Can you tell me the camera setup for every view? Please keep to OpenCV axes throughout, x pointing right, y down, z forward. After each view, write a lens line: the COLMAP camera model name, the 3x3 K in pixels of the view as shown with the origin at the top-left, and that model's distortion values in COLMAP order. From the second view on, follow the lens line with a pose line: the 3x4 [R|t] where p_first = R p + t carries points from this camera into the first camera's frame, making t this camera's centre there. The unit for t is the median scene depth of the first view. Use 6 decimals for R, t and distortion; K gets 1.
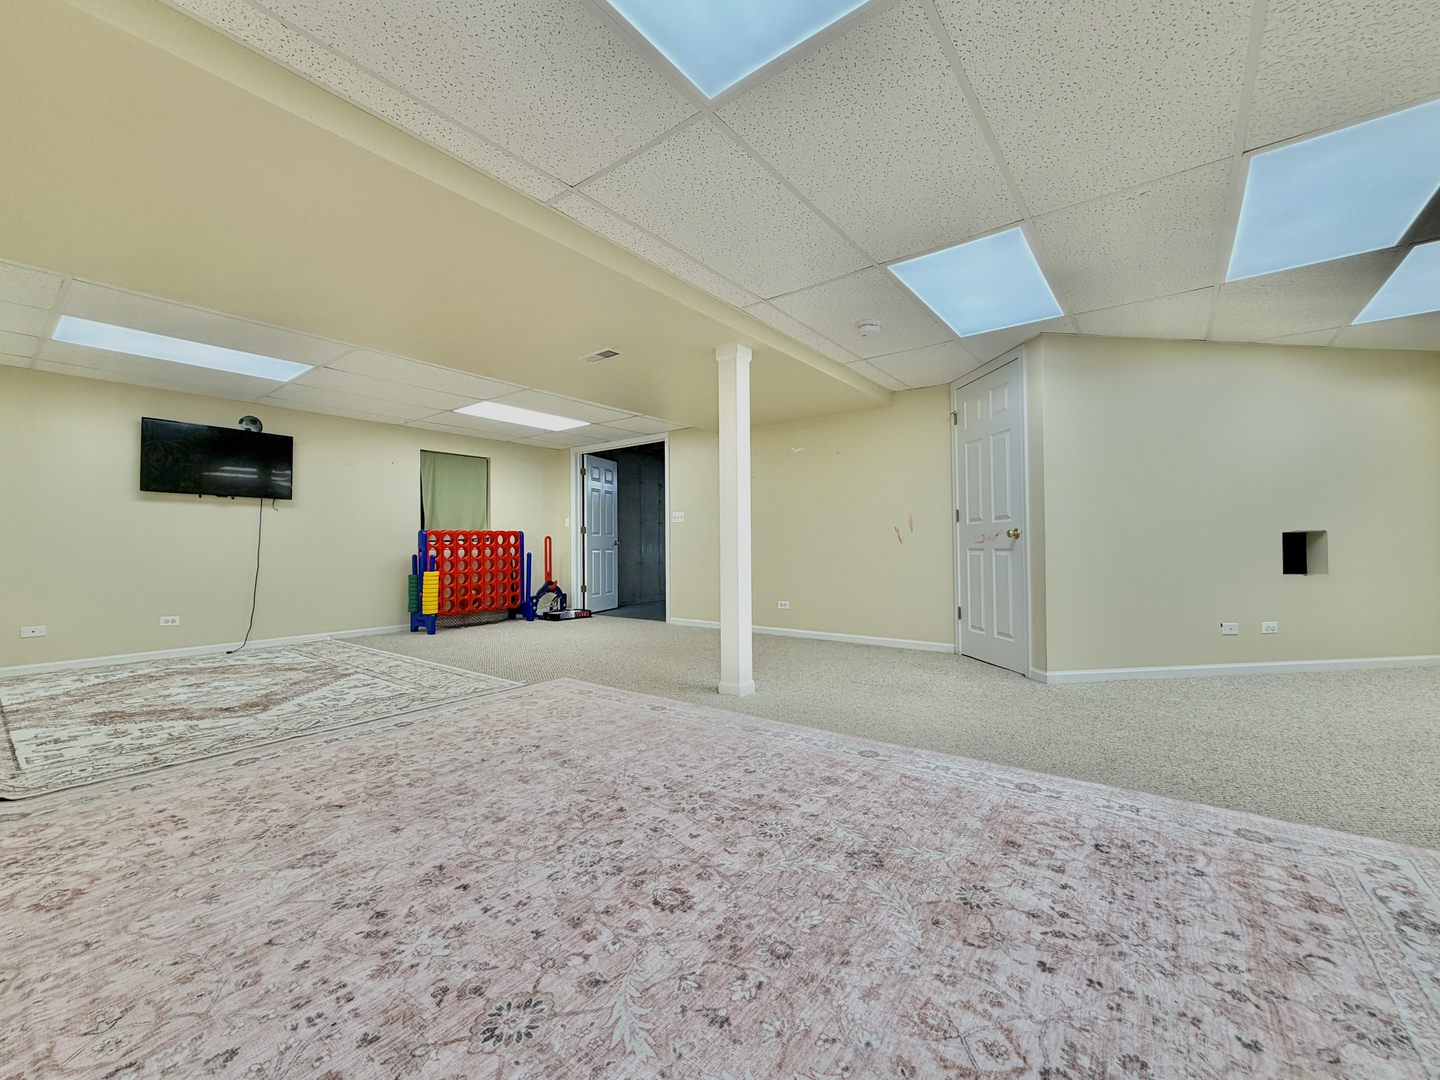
lens RADIAL K [[586.3, 0, 716.5], [0, 586.3, 538.1], [0, 0, 1]] dist [0.000408, 0.000148]
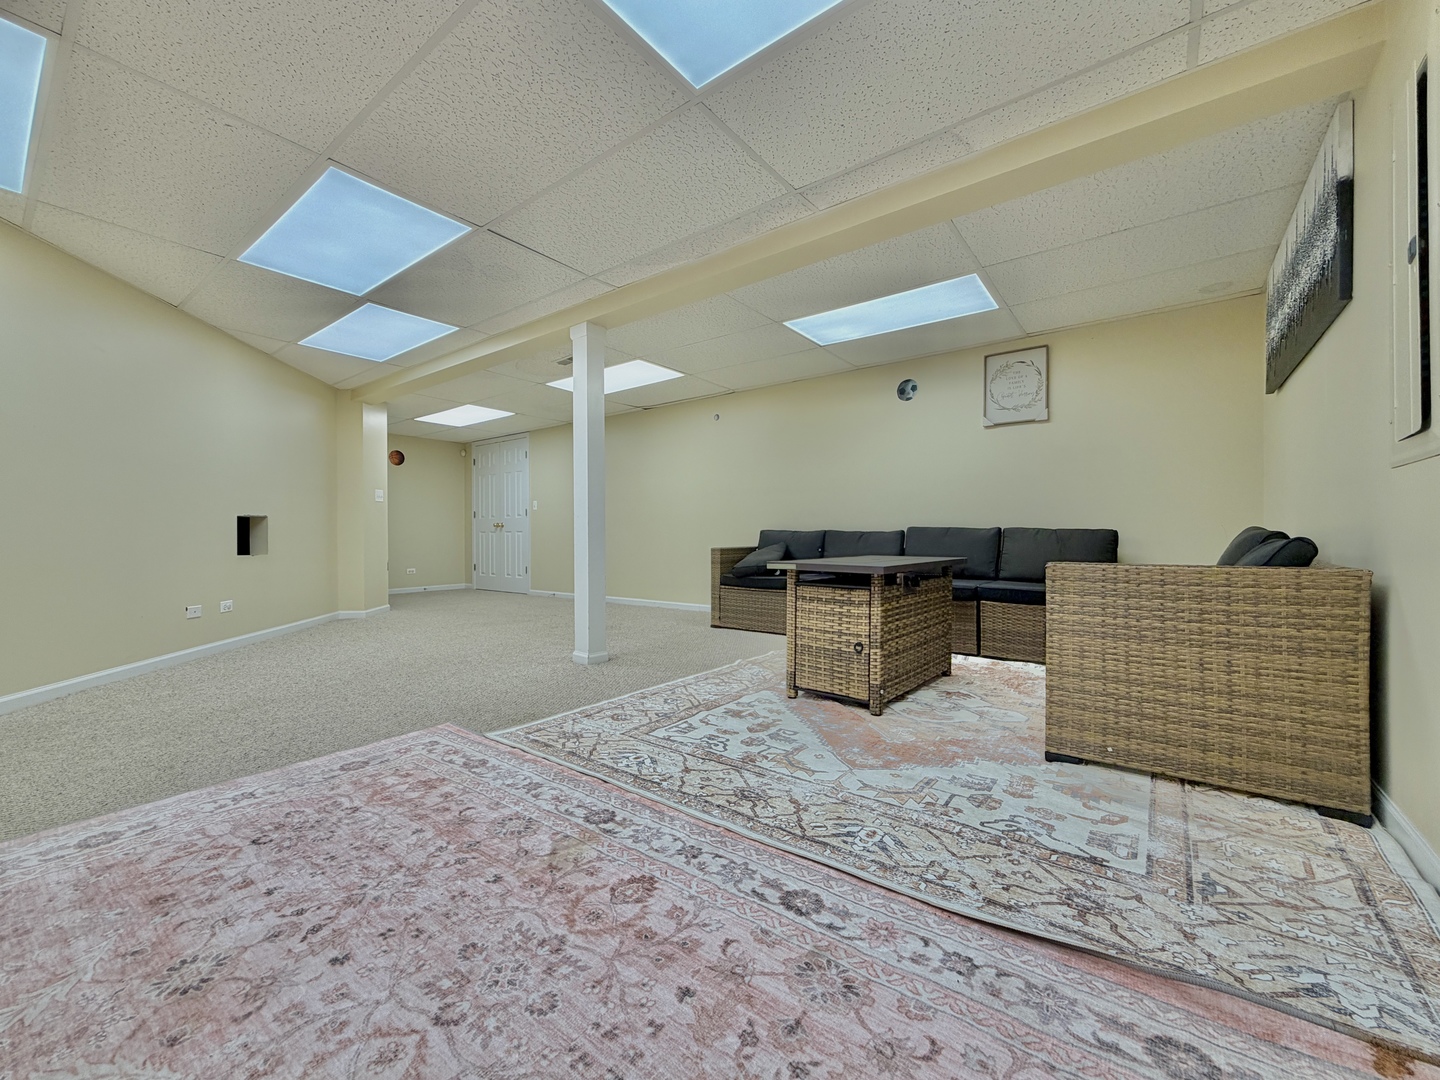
lens RADIAL K [[586.3, 0, 716.5], [0, 586.3, 538.1], [0, 0, 1]] dist [0.000408, 0.000148]
pose [[-0.004025, 0.006376, 0.999972, -0.285843], [-0.010496, 0.999924, -0.006418, 0.081693], [-0.999937, -0.010522, -0.003958, 0.381978]]
